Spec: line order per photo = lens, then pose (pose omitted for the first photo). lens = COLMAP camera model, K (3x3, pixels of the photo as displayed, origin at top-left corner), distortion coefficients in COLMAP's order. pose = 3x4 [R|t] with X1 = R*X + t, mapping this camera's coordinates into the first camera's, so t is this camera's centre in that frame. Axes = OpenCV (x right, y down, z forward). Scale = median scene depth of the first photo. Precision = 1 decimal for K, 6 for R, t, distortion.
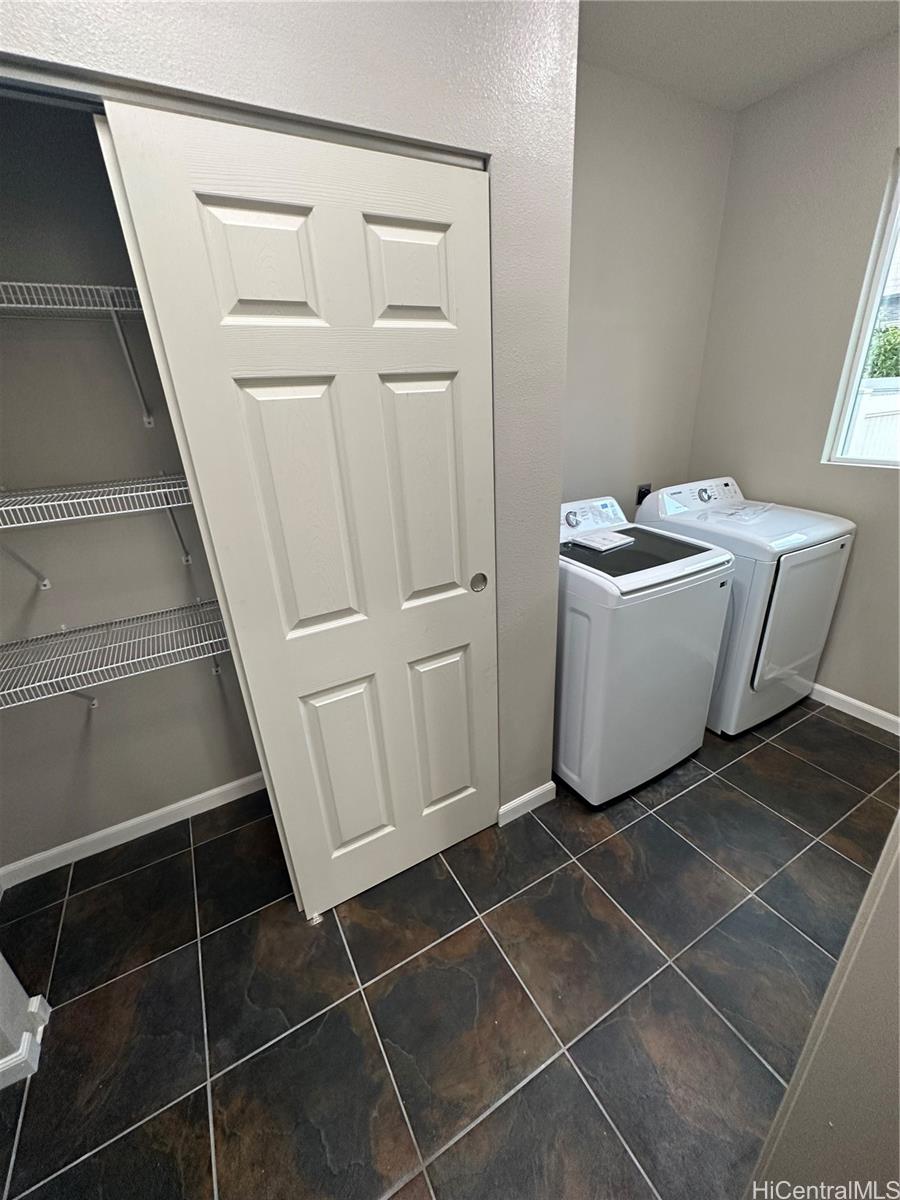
lens RADIAL K [[482.7, 0, 450.0], [0, 482.7, 600.0], [0, 0, 1]] dist [-0.000471, 0.000177]
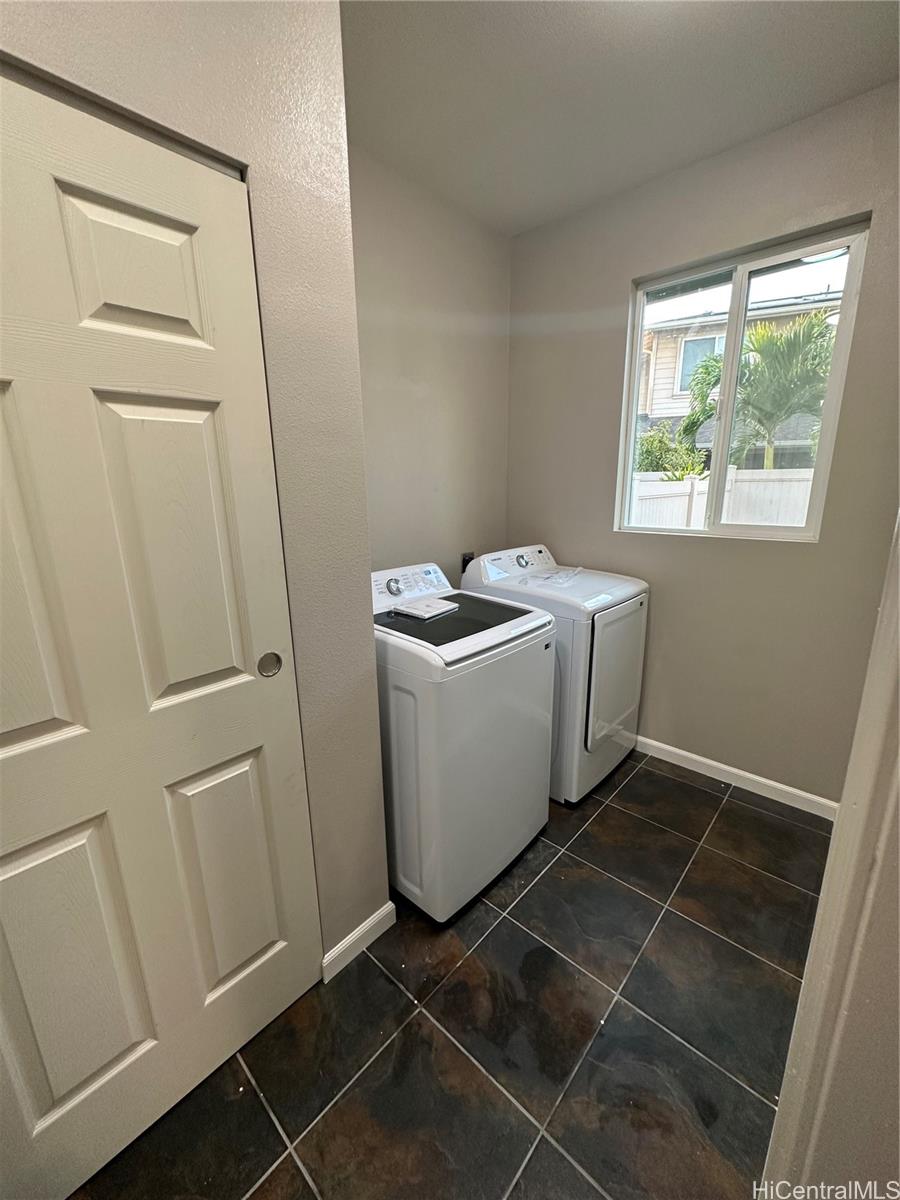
lens RADIAL K [[482.7, 0, 450.0], [0, 482.7, 600.0], [0, 0, 1]] dist [-0.000471, 0.000177]
pose [[0.949669, -0.038730, 0.310852, 0.077413], [0.087424, 0.985668, -0.144279, -0.001036], [-0.300809, 0.164193, 0.939444, 0.124750]]
